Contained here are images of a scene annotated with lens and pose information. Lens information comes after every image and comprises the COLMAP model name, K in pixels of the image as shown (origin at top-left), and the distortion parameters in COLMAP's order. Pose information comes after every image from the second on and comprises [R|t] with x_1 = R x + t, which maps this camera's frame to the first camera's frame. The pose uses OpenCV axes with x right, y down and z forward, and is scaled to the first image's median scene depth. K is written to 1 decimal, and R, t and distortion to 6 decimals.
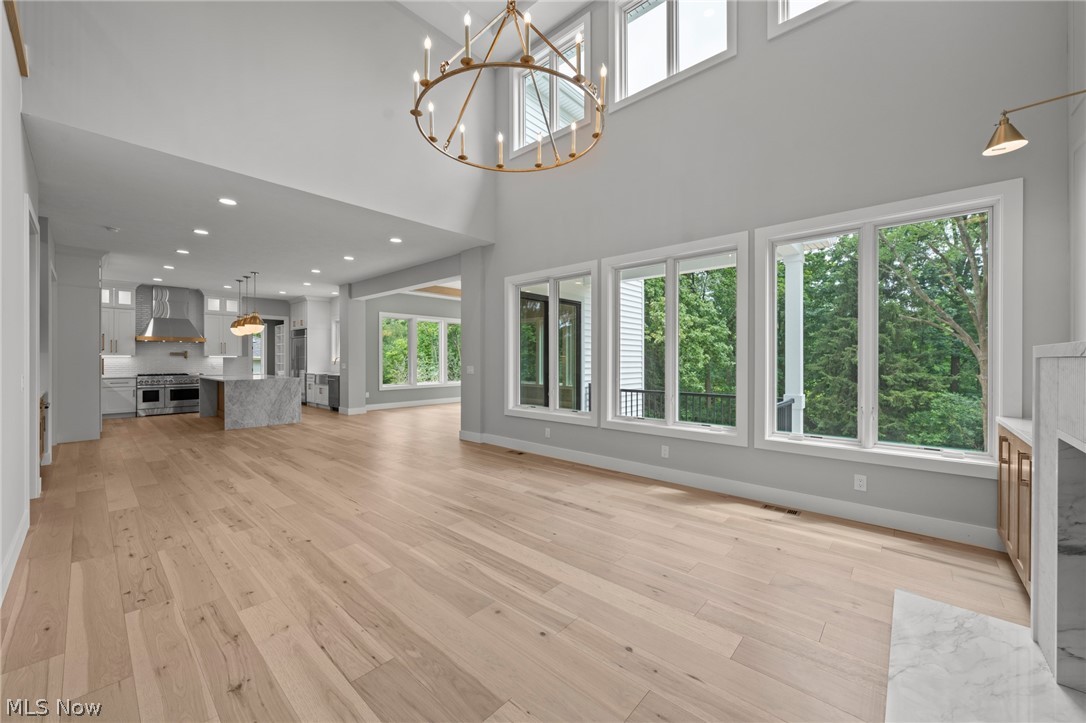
lens RADIAL K [[413.8, 0, 547.1], [0, 413.8, 359.7], [0, 0, 1]] dist [-0.000164, 0.000769]
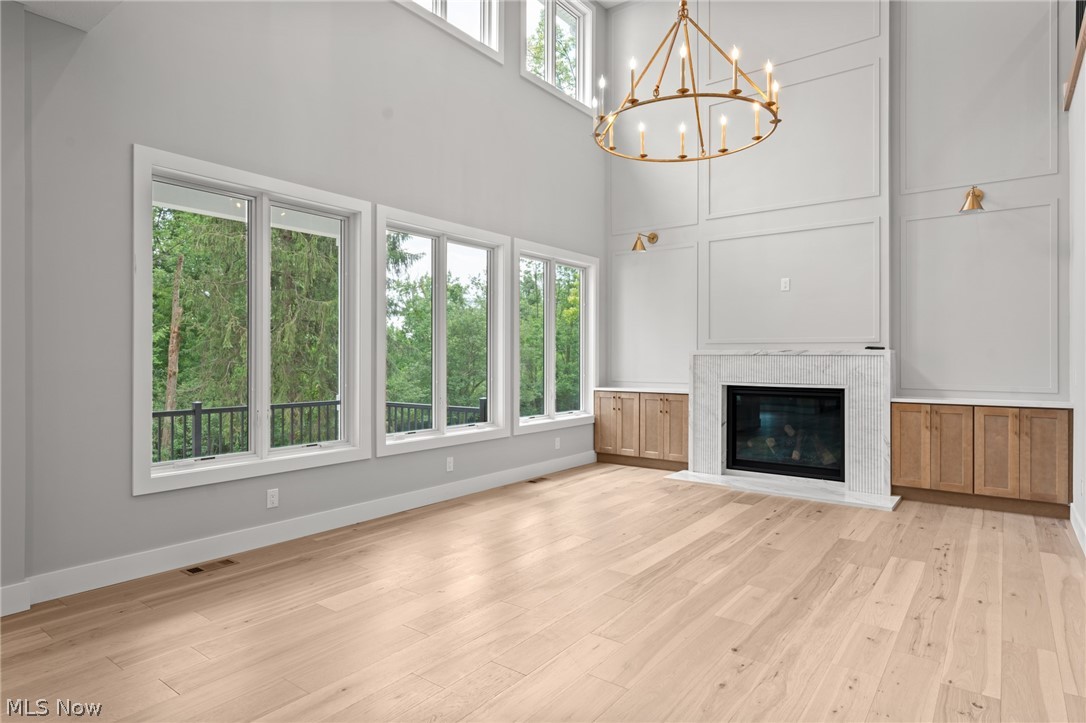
lens RADIAL K [[612.0, 0, 546.1], [0, 612.0, 355.1], [0, 0, 1]] dist [0.003011, -0.000424]
pose [[-0.086647, 0.003431, 0.996233, -1.188451], [-0.000144, 0.999994, -0.003457, 0.004331], [-0.996239, -0.000443, -0.086646, 1.107724]]
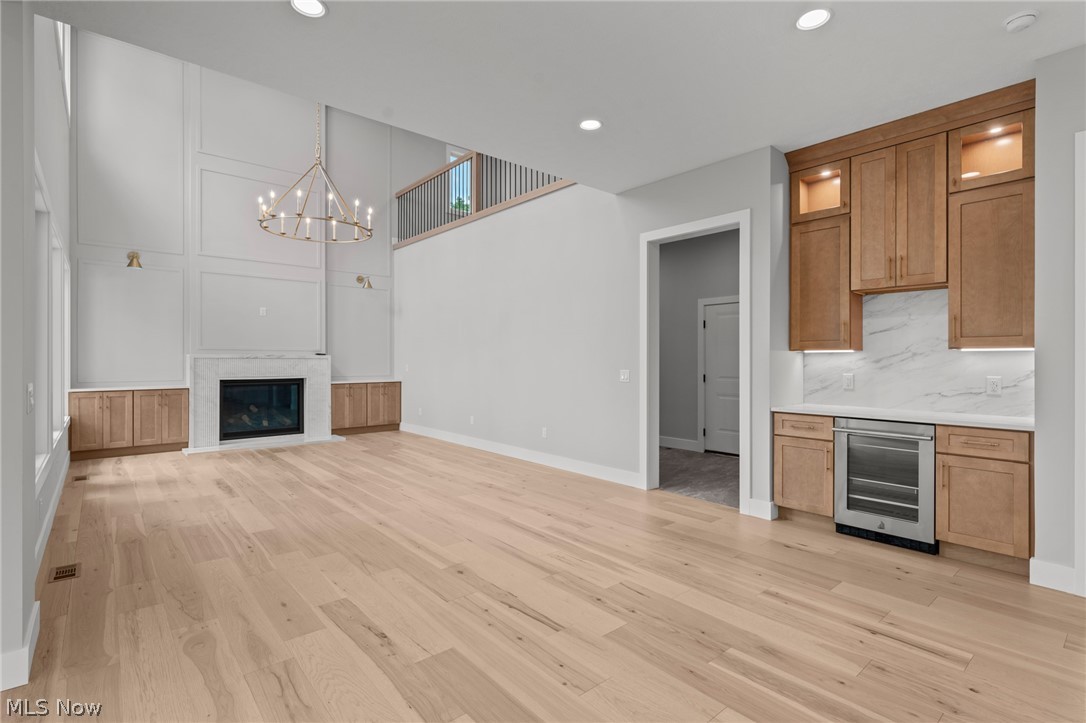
lens RADIAL K [[519.5, 0, 542.9], [0, 519.5, 360.6], [0, 0, 1]] dist [0.003411, 0.000186]
pose [[-0.990763, -0.000968, 0.135598, -1.024067], [-0.000240, 0.999985, 0.005385, -0.003719], [-0.135602, 0.005303, -0.990749, 2.331531]]
